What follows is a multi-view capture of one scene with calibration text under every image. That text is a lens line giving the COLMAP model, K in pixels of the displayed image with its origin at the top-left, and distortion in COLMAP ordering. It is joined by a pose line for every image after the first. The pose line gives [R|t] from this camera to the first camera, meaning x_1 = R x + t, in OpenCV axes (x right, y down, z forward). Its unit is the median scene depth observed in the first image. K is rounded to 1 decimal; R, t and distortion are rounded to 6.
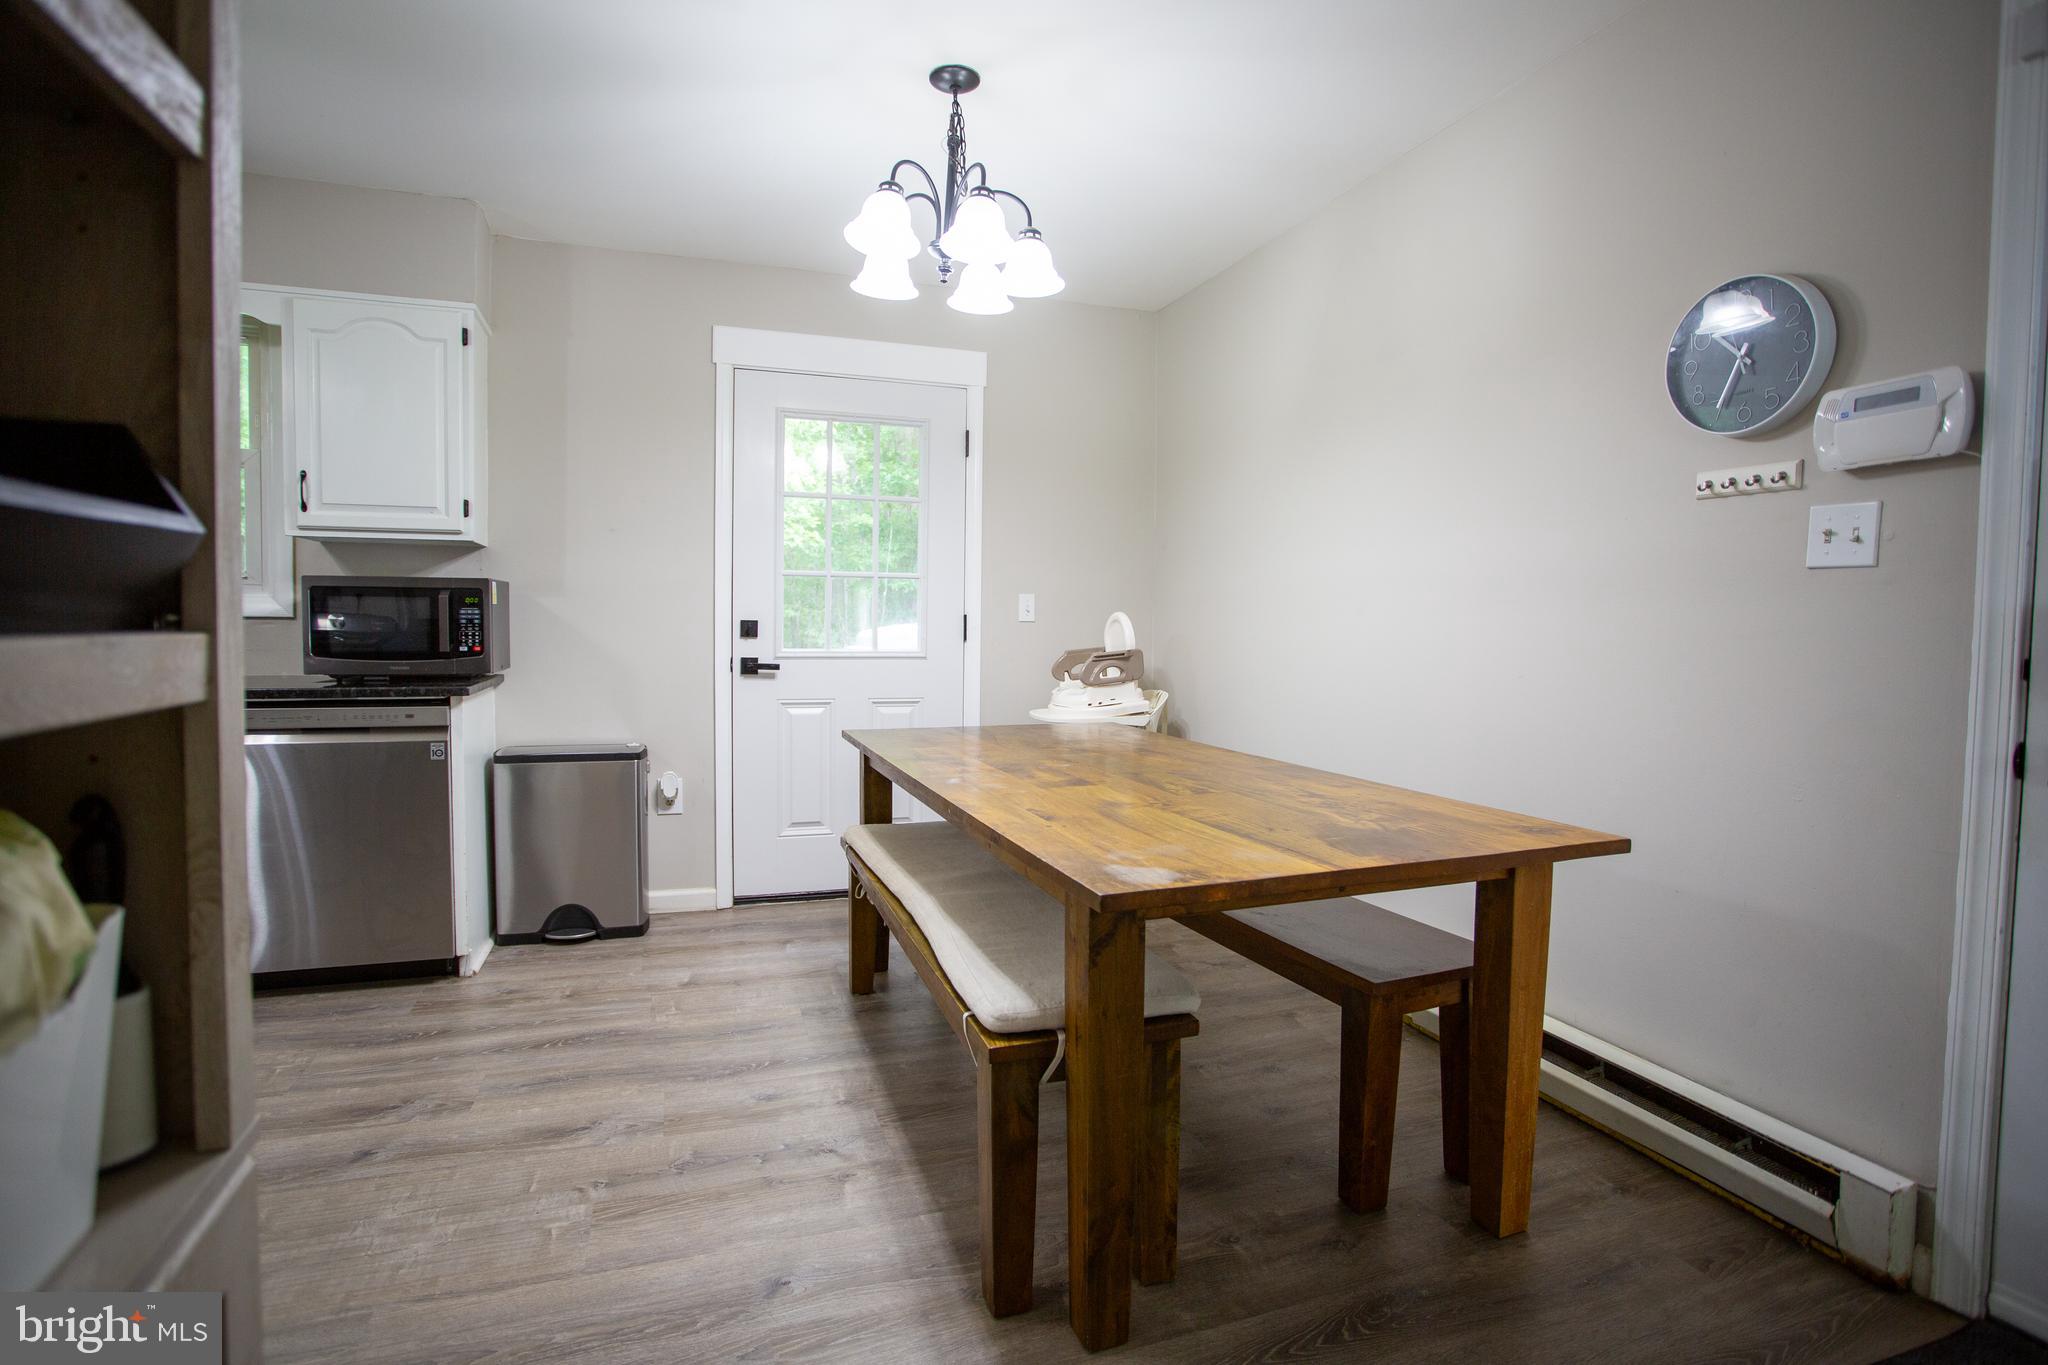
lens RADIAL K [[1000.1, 0, 1024.5], [0, 1000.1, 665.5], [0, 0, 1]] dist [-0.060206, 0.025176]
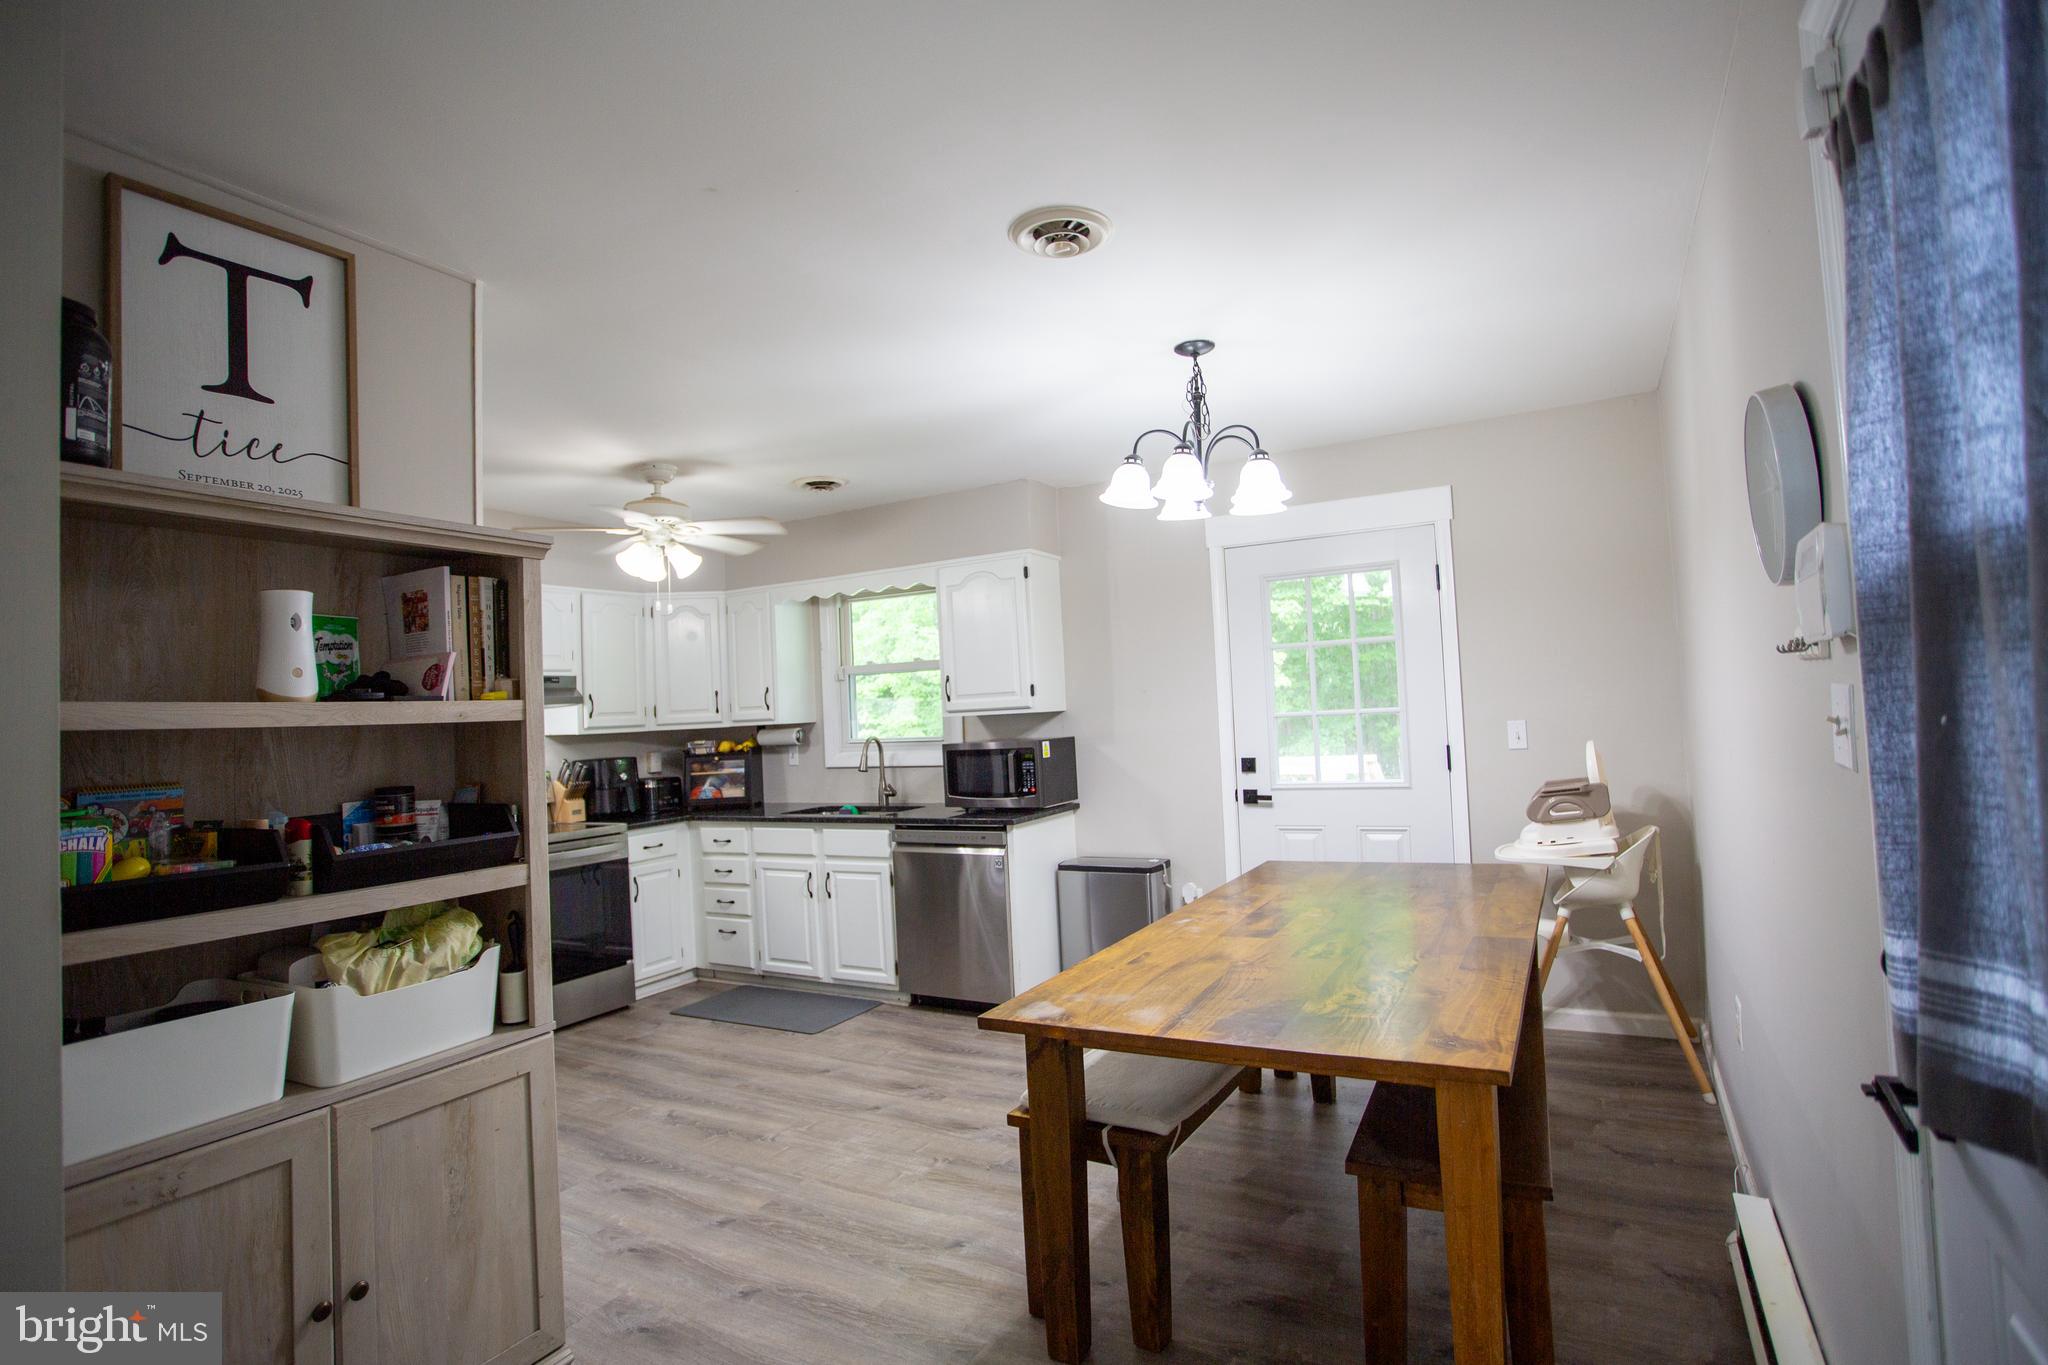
lens RADIAL K [[1000.1, 0, 1026.1], [0, 1000.1, 674.8], [0, 0, 1]] dist [-0.060206, 0.025176]
pose [[0.655332, -0.074610, -0.751647, 0.554769], [0.024776, 0.996697, -0.077333, -0.072697], [0.754934, 0.032056, 0.655016, 0.024557]]
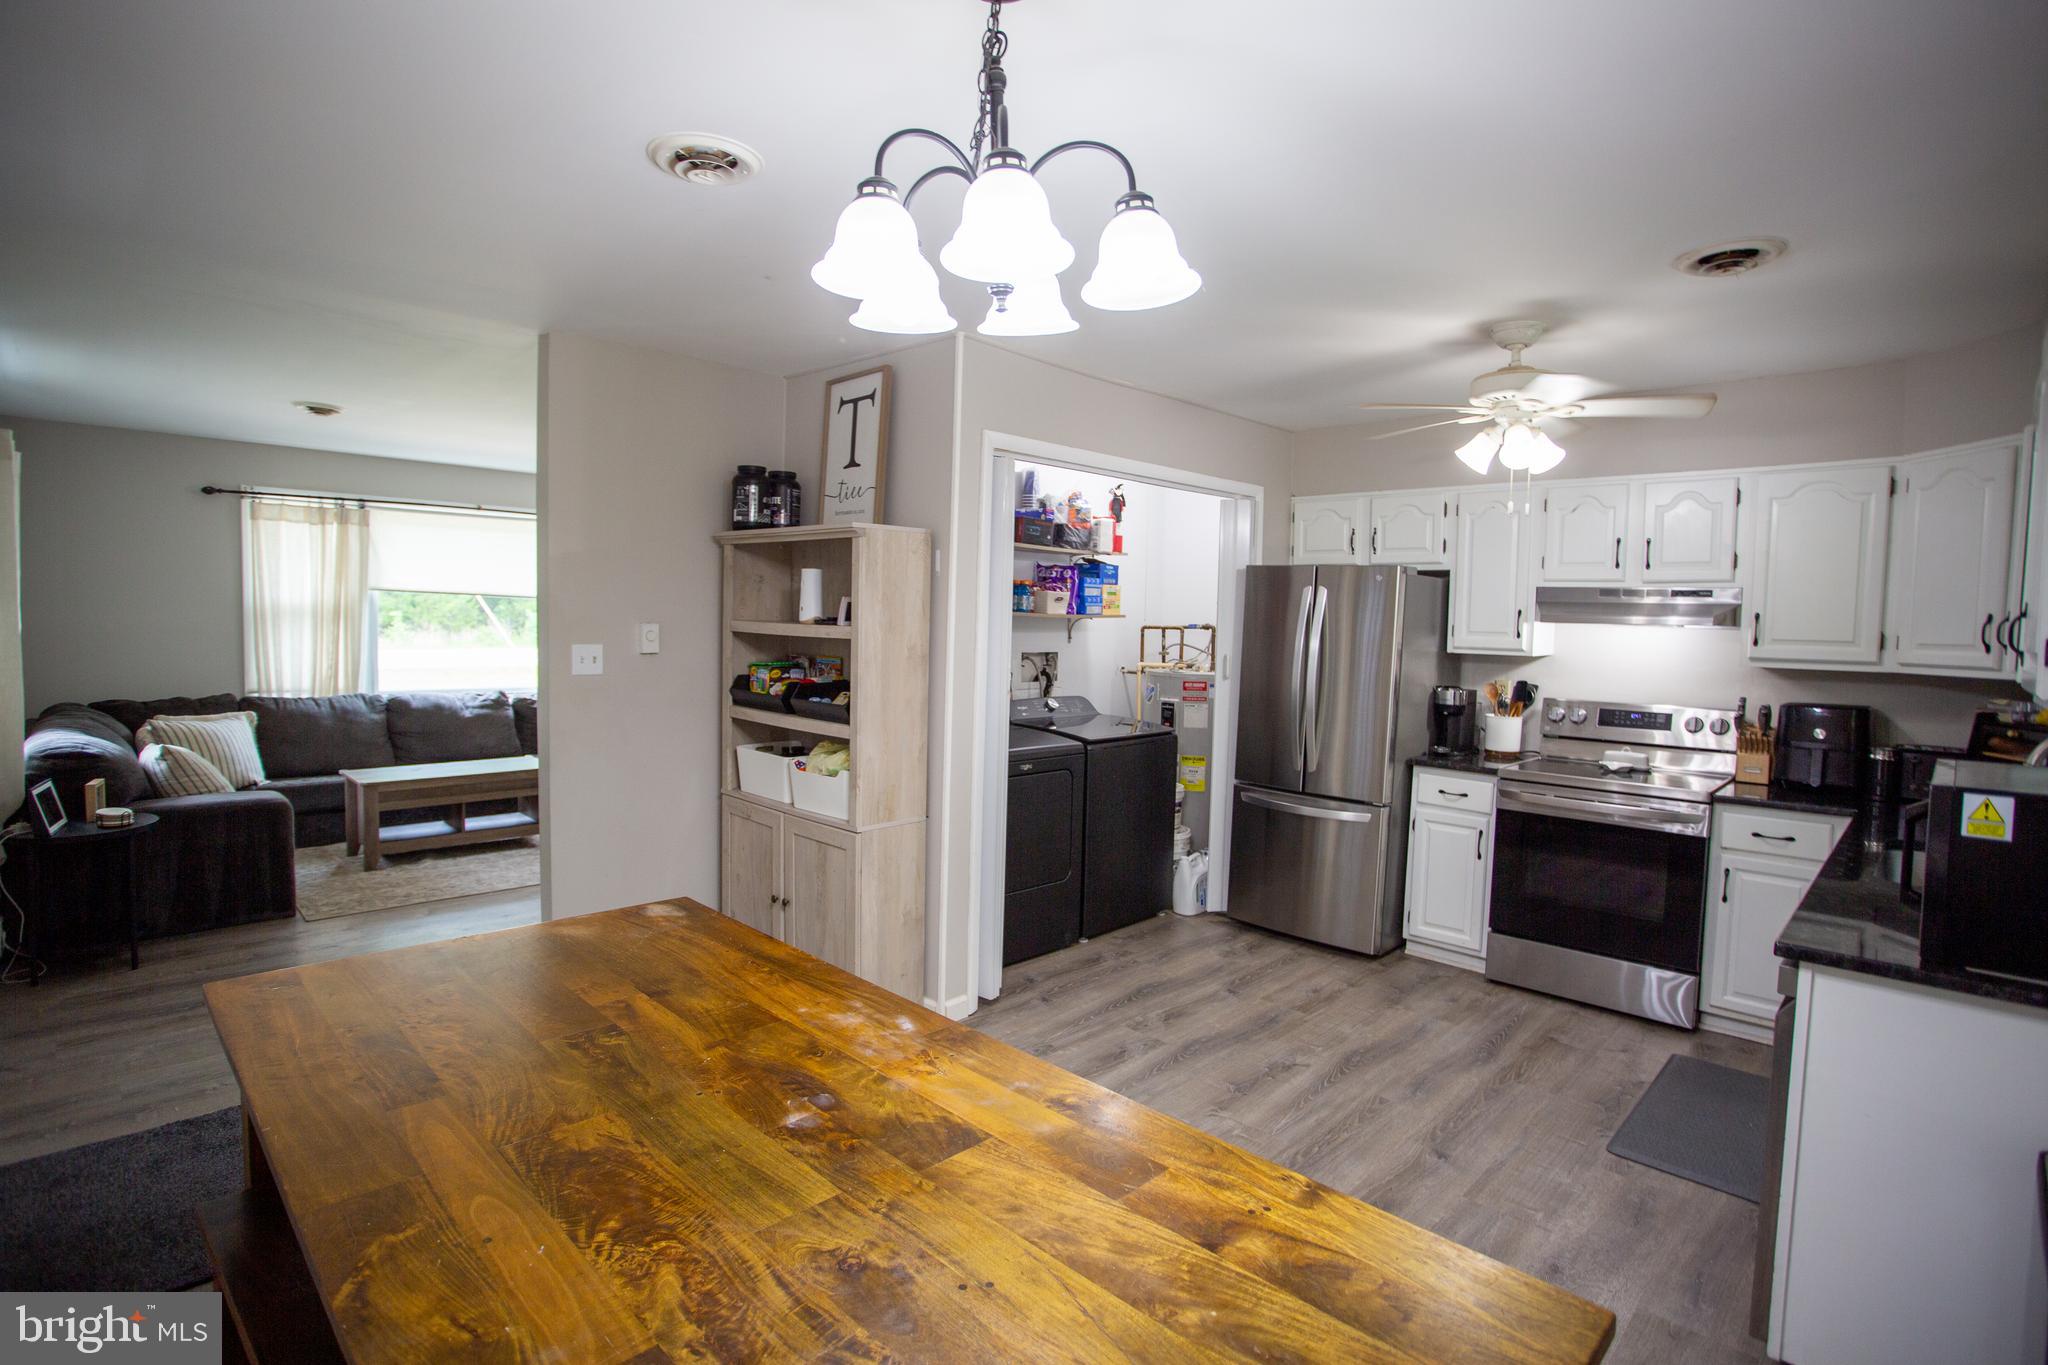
lens RADIAL K [[1000.1, 0, 1031.4], [0, 1000.1, 671.4], [0, 0, 1]] dist [-0.060206, 0.025176]
pose [[-0.896551, -0.009069, -0.442847, 0.136962], [-0.053219, 0.994753, 0.087371, -0.173640], [0.439731, 0.101900, -0.892330, 1.272876]]
